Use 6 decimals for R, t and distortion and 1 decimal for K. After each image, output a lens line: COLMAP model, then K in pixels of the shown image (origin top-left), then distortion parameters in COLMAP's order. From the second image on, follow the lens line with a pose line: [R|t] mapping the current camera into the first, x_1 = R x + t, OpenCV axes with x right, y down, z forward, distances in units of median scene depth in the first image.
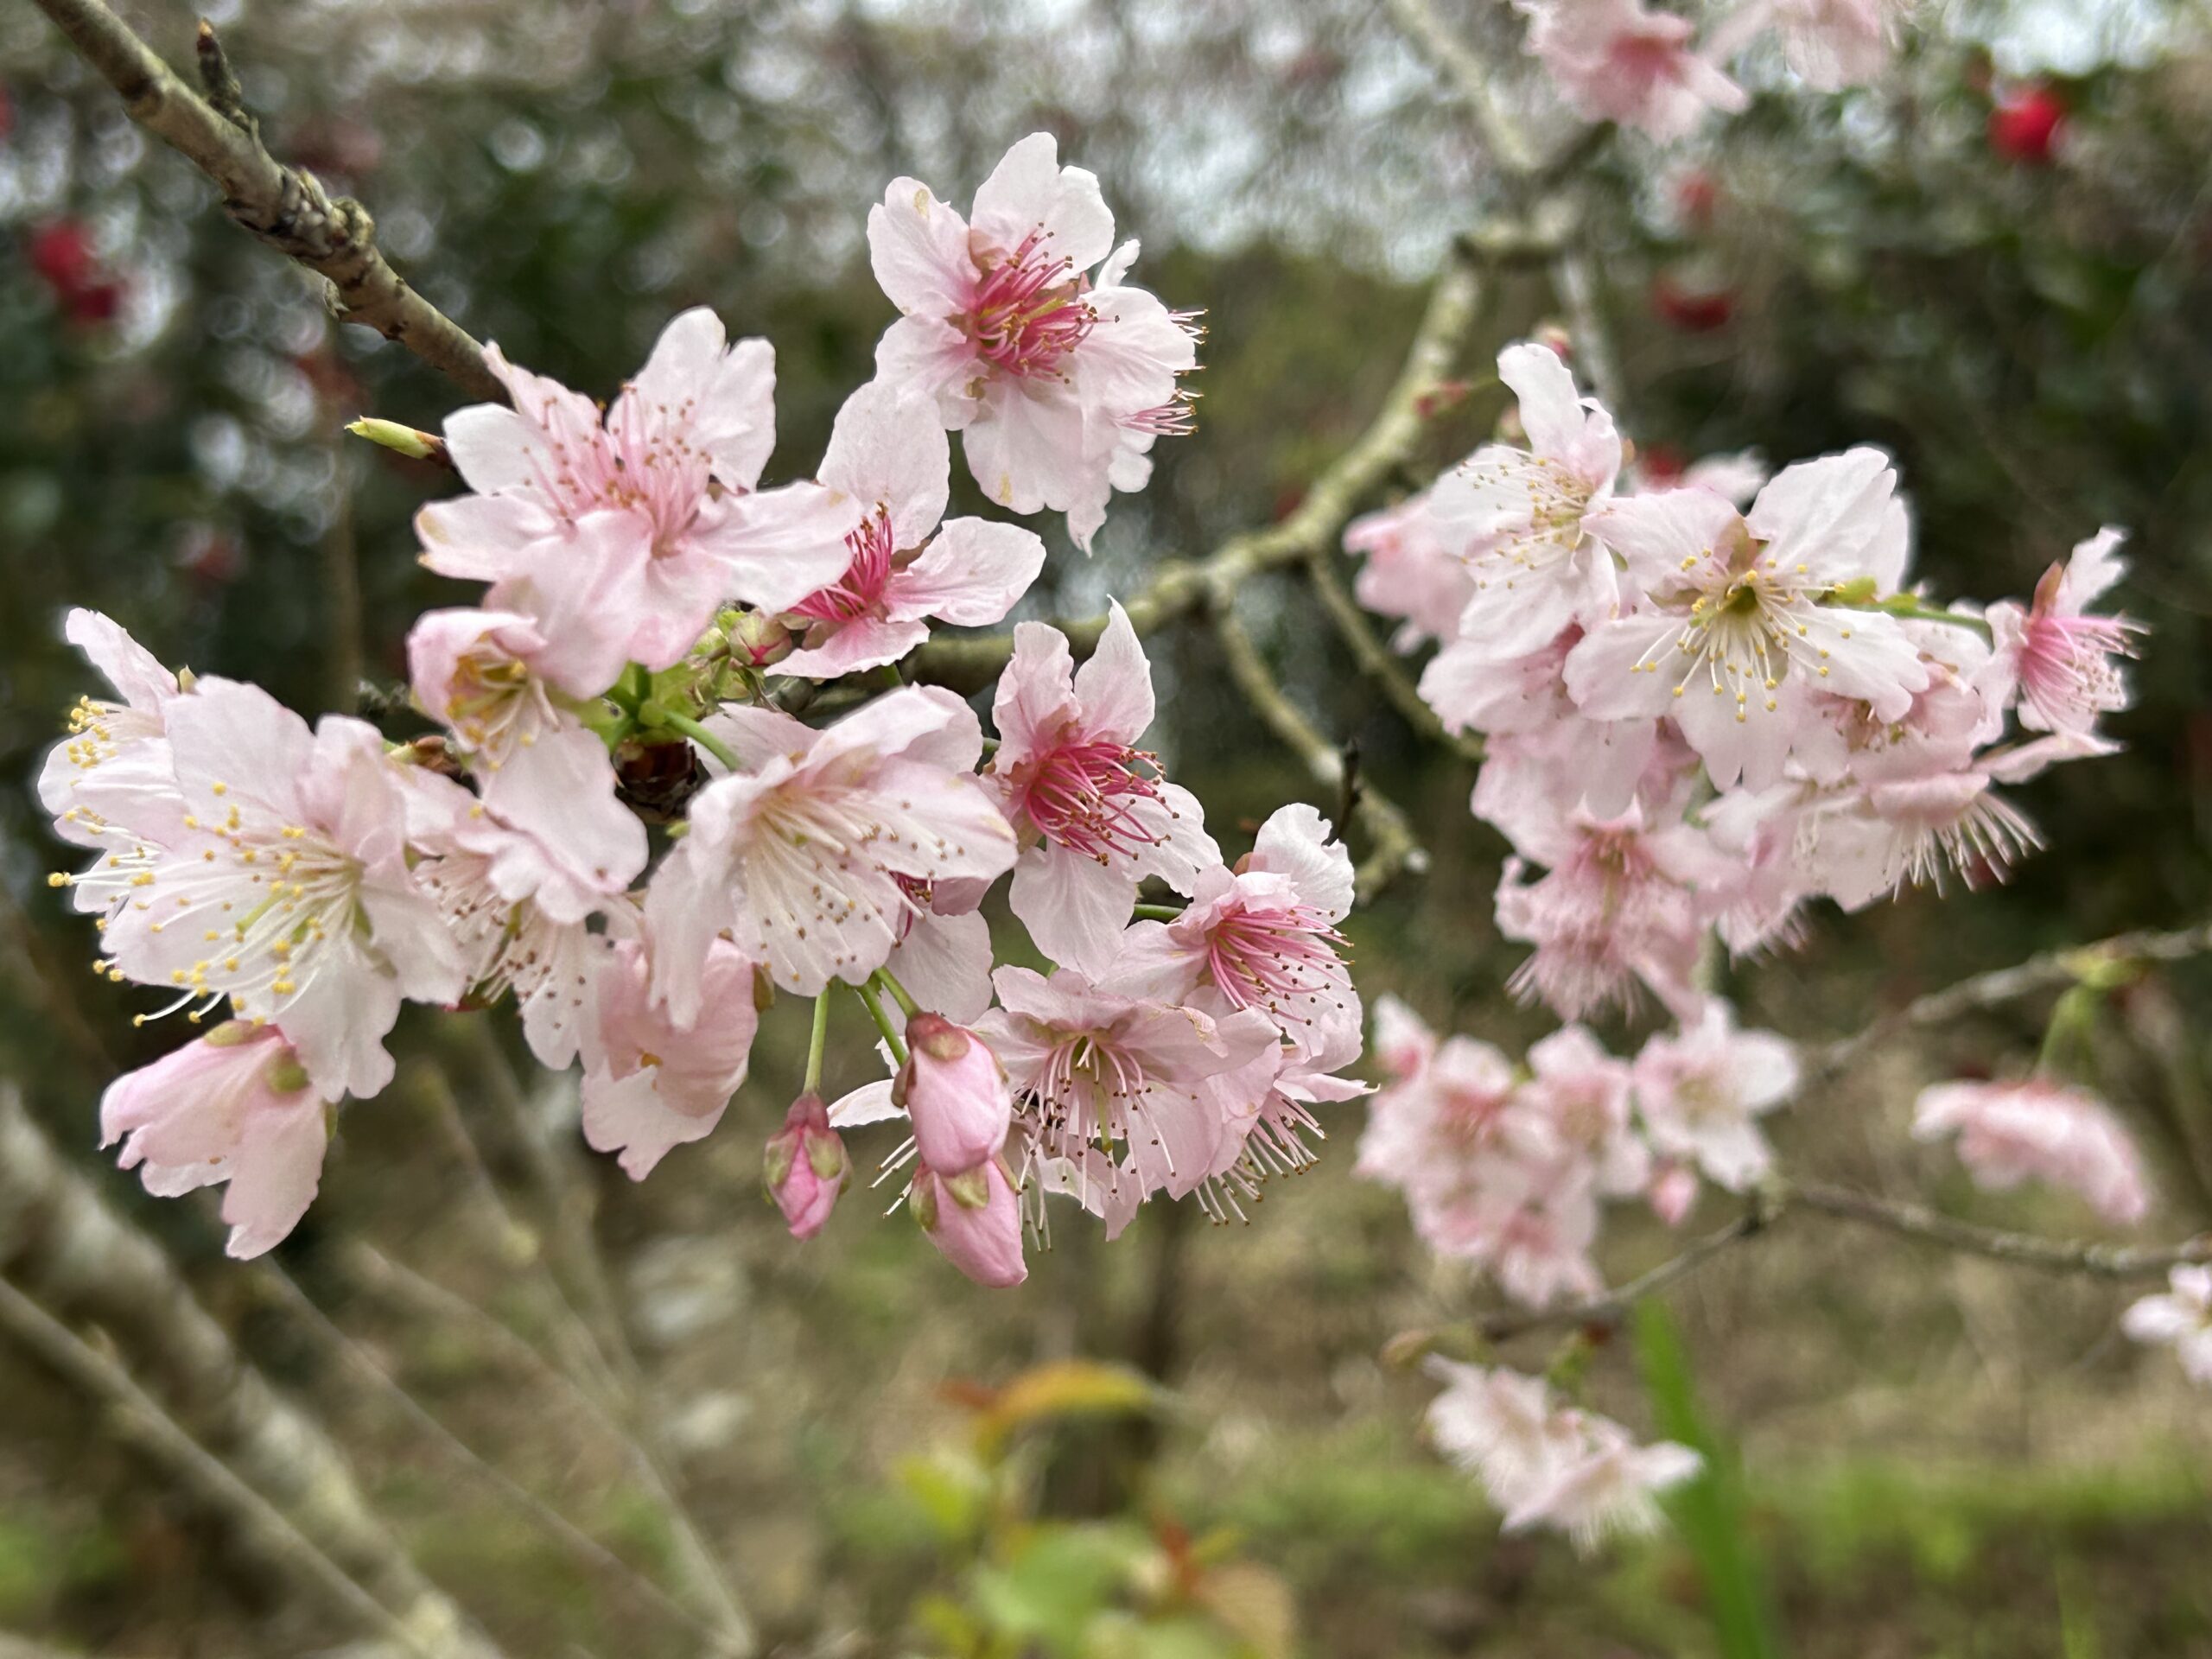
lens RADIAL K [[3295.9, 0, 1105.9], [0, 3295.9, 878.3], [0, 0, 1]] dist [0.000822, 8.090869]
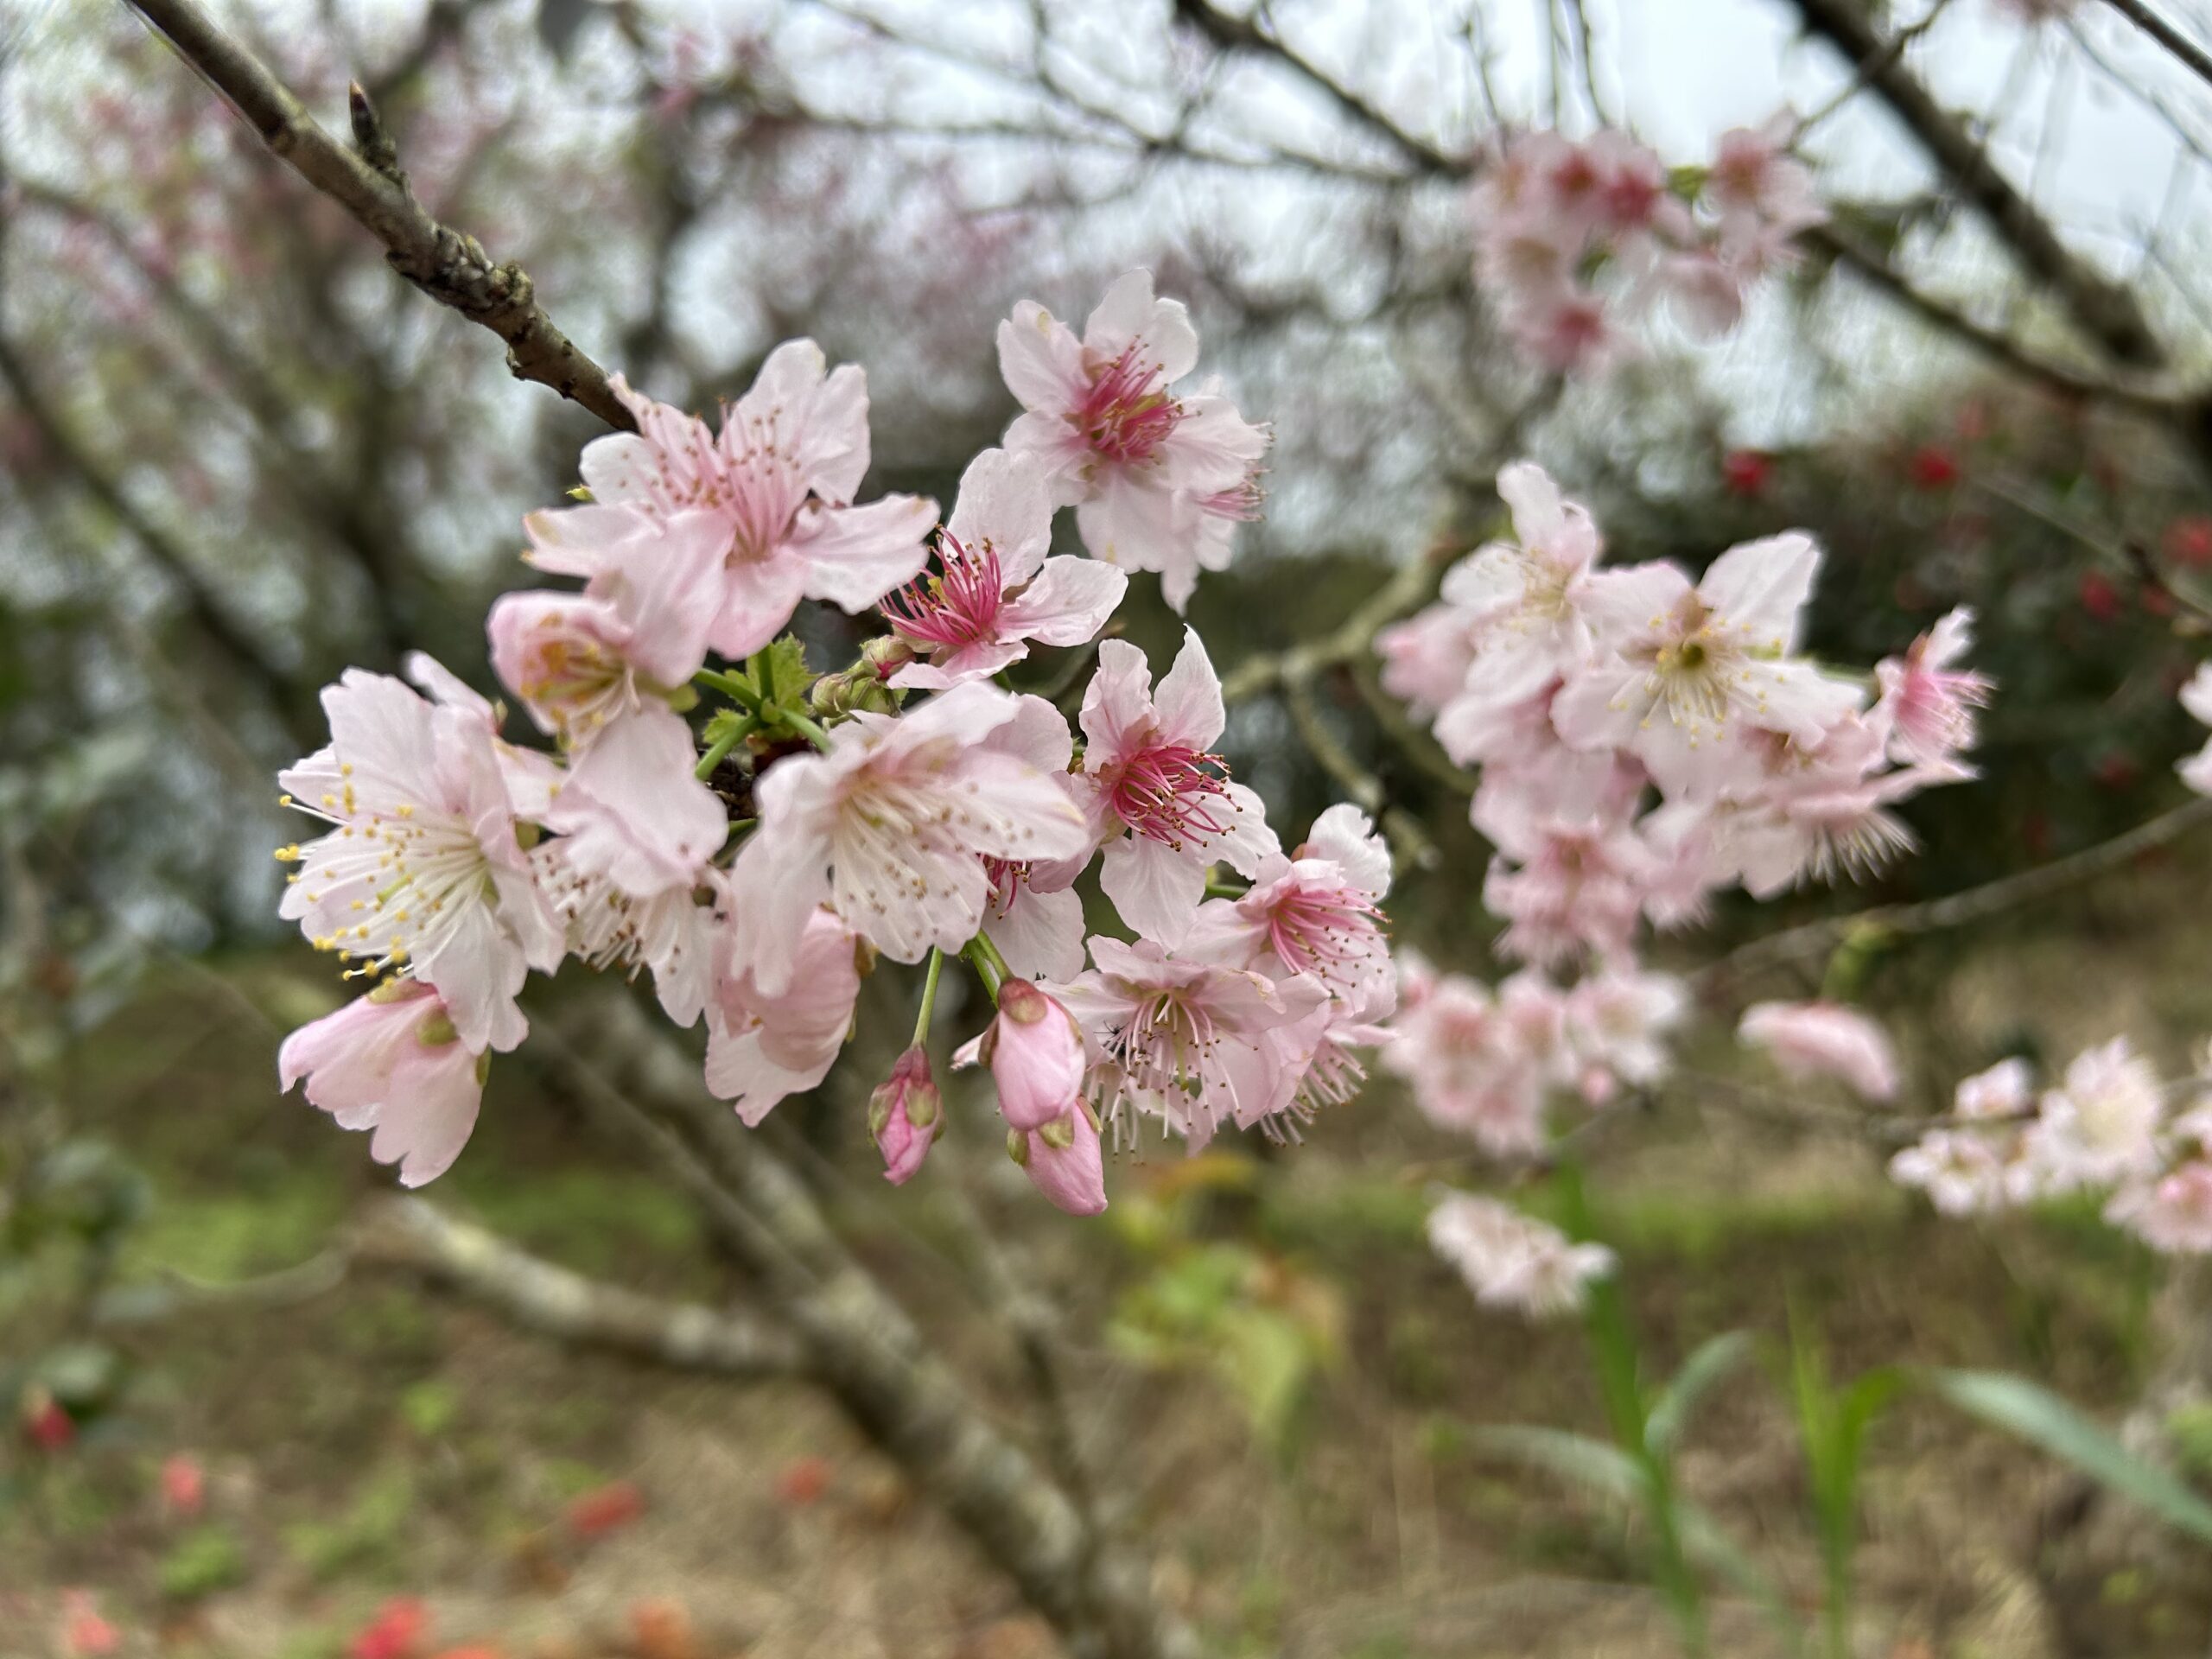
lens RADIAL K [[1648.6, 0, 1106.0], [0, 1648.6, 829.5], [0, 0, 1]] dist [0.135312, -0.000105]
pose [[0.996672, 0.006279, -0.081272, 0.021469], [-0.008556, 0.999579, -0.027706, 0.004751], [0.081064, 0.028309, 0.996307, 0.412014]]
